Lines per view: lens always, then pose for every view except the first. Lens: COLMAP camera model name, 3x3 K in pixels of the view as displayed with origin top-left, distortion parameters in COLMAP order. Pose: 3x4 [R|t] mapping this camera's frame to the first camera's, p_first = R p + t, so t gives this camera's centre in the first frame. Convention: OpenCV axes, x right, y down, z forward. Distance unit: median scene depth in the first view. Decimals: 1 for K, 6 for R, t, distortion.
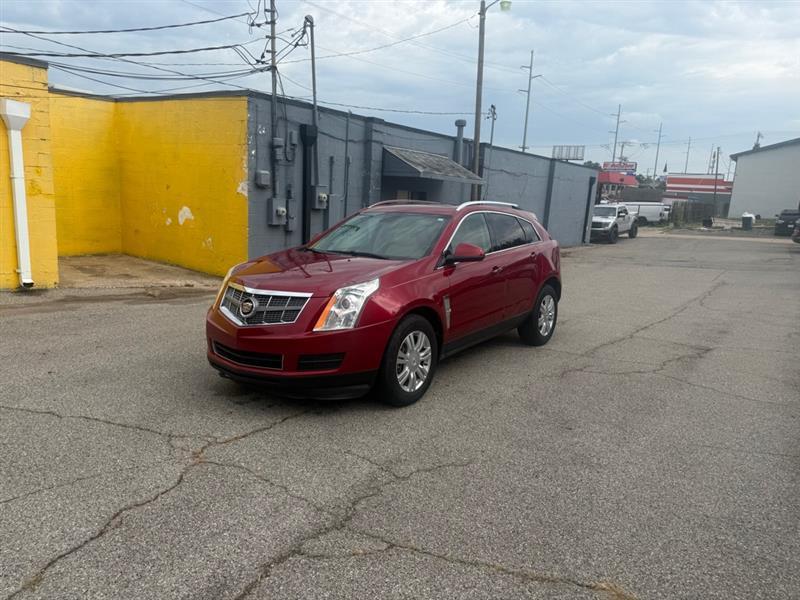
lens RADIAL K [[547.4, 0, 401.0], [0, 547.4, 306.8], [0, 0, 1]] dist [0.090448, -0.137410]
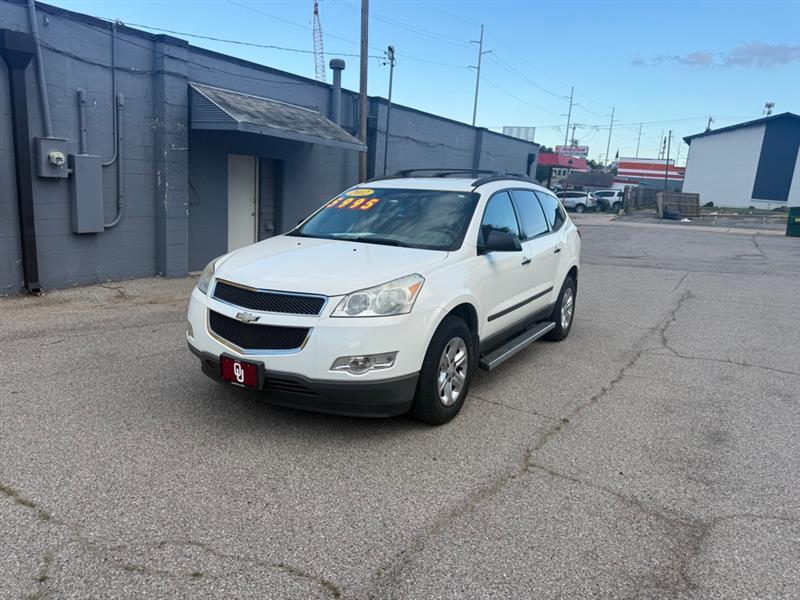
lens RADIAL K [[561.7, 0, 397.8], [0, 561.7, 301.4], [0, 0, 1]] dist [0.002720, -0.007763]
pose [[0.997261, 0.000784, 0.073963, 0.187585], [-0.002145, 0.999830, 0.018318, -0.058048], [-0.073937, -0.018426, 0.997093, 0.375852]]
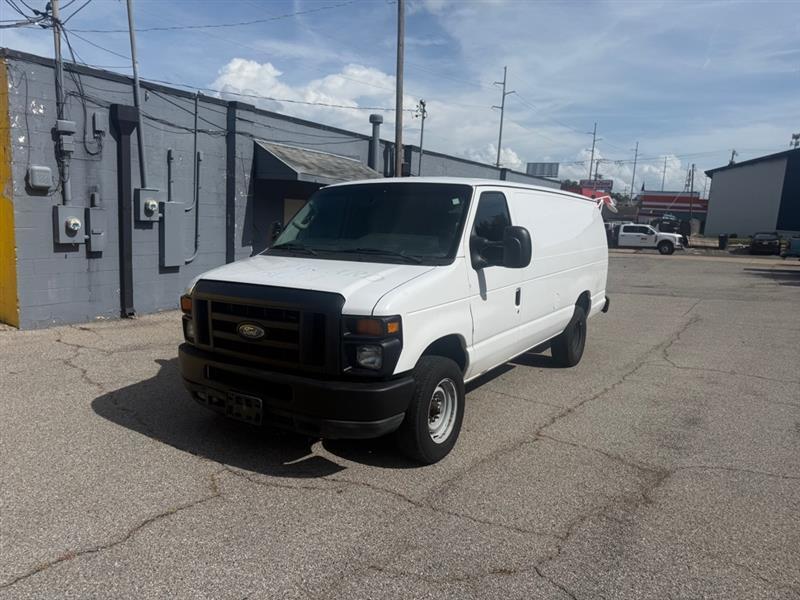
lens RADIAL K [[554.4, 0, 398.8], [0, 554.4, 300.9], [0, 0, 1]] dist [0.024472, -0.035362]
pose [[0.999645, 0.000559, 0.026654, 0.169194], [0.000545, 0.999144, -0.041374, -0.044255], [-0.026654, 0.041374, 0.998788, 0.273814]]
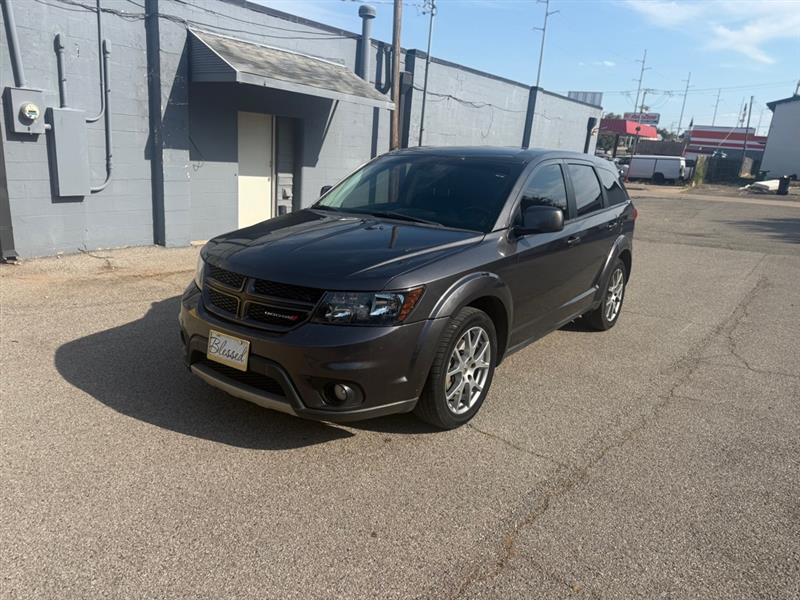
lens RADIAL K [[557.2, 0, 400.0], [0, 557.2, 300.0], [0, 0, 1]] dist [0.002712, -0.005604]
pose [[0.999240, 0.033098, -0.020612, 0.240561], [-0.031489, 0.996759, 0.074024, -0.070646], [0.022995, -0.073319, 0.997043, 0.472406]]
